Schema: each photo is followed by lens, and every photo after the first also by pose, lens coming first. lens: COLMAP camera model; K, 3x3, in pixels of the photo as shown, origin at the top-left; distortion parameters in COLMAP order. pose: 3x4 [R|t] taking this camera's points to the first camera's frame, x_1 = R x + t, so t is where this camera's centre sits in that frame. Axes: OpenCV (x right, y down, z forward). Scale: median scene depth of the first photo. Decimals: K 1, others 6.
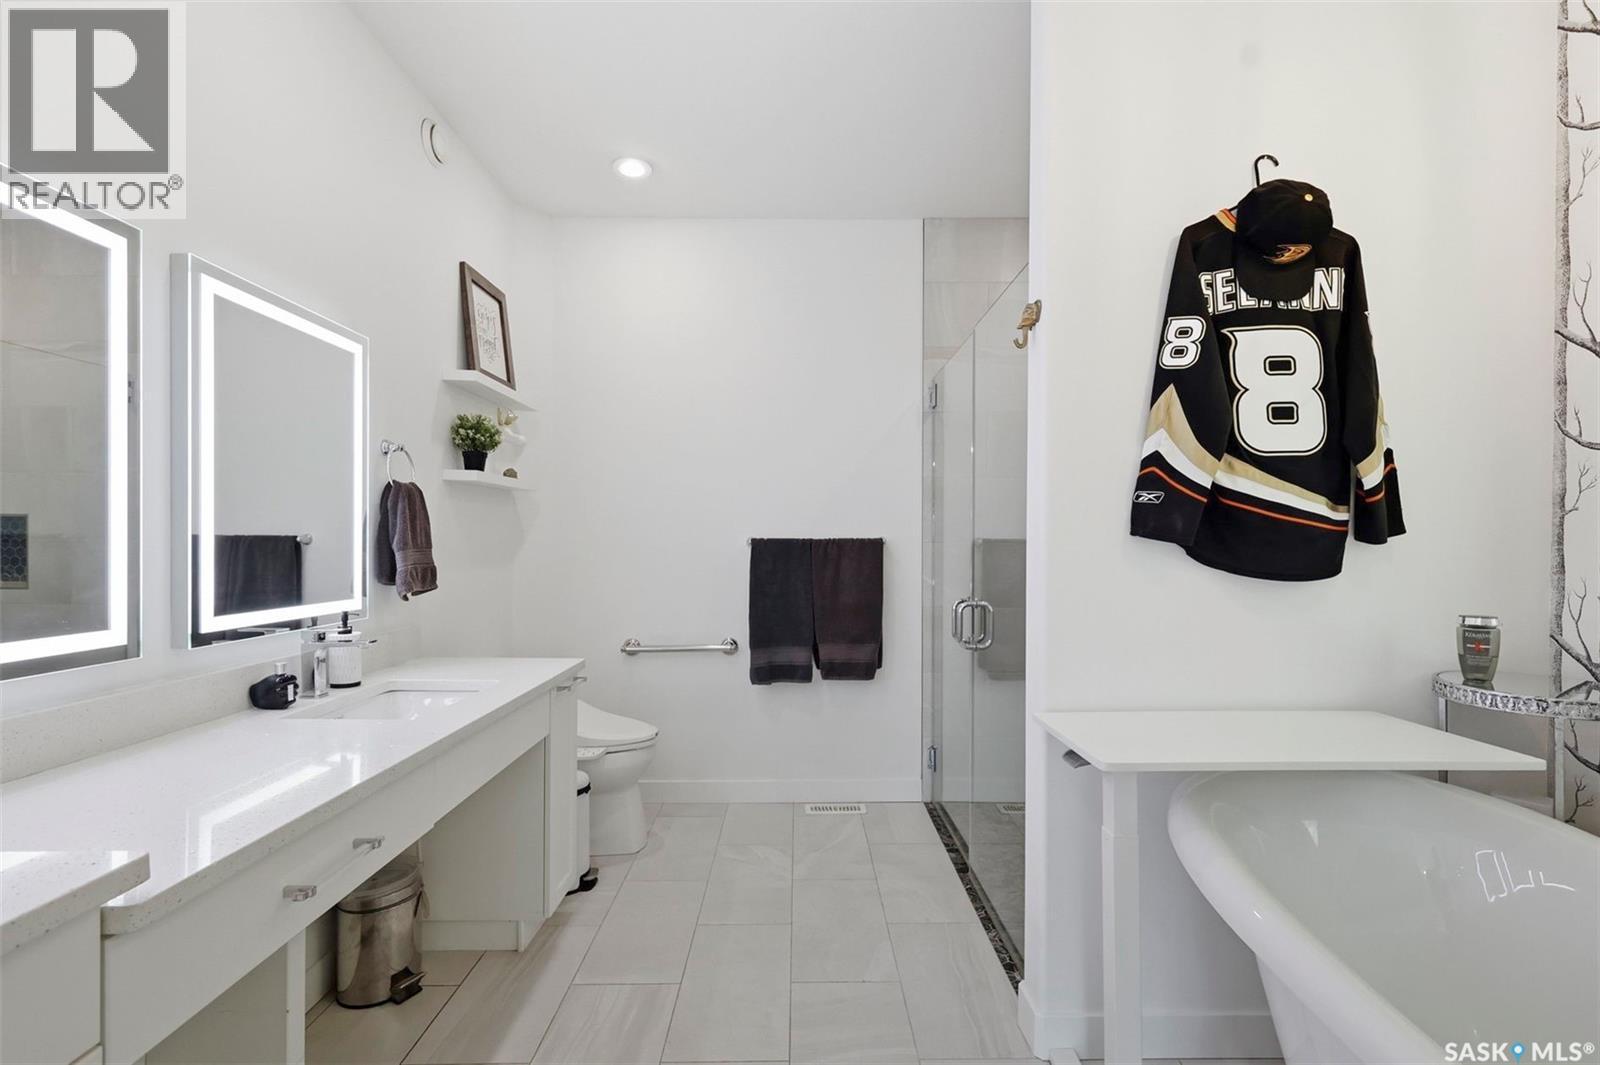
lens RADIAL K [[706.9, 0, 803.1], [0, 706.9, 546.0], [0, 0, 1]] dist [0.000451, 0.001591]
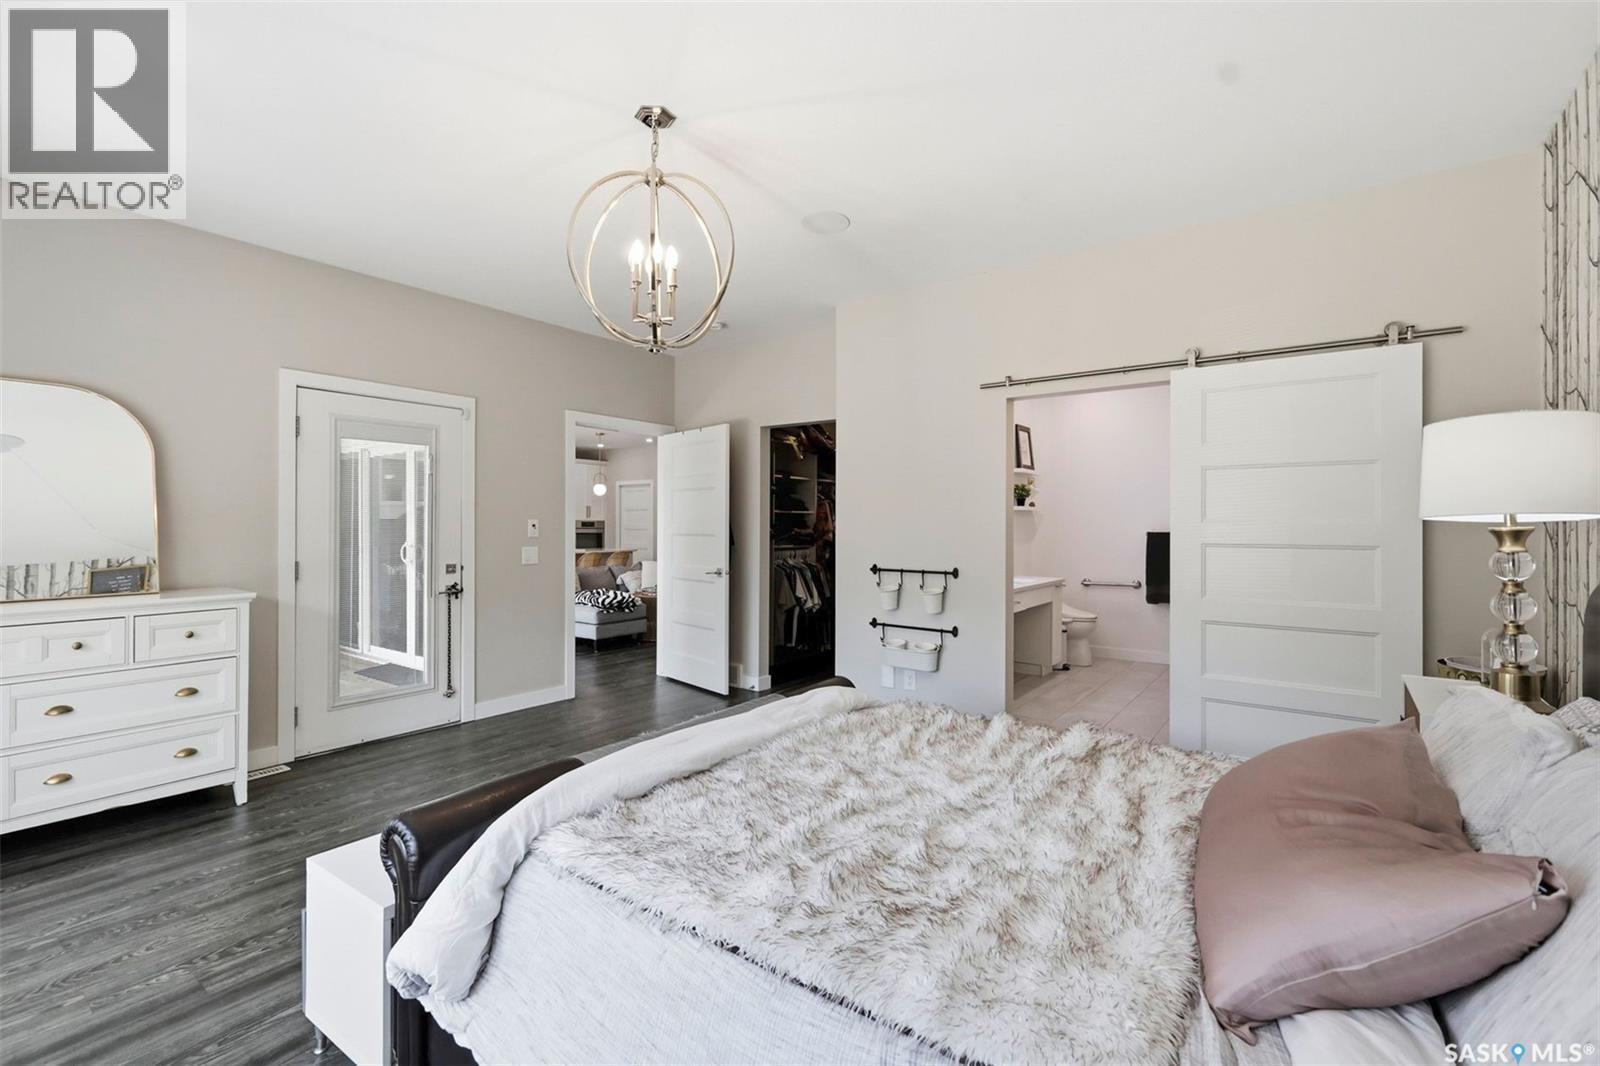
lens RADIAL K [[706.9, 0, 805.3], [0, 706.9, 537.2], [0, 0, 1]] dist [0.000451, 0.001591]
pose [[0.802151, 0.004605, -0.597104, 0.411944], [-0.001627, 0.999983, 0.005526, -0.006305], [0.597119, -0.003461, 0.802145, -1.432778]]
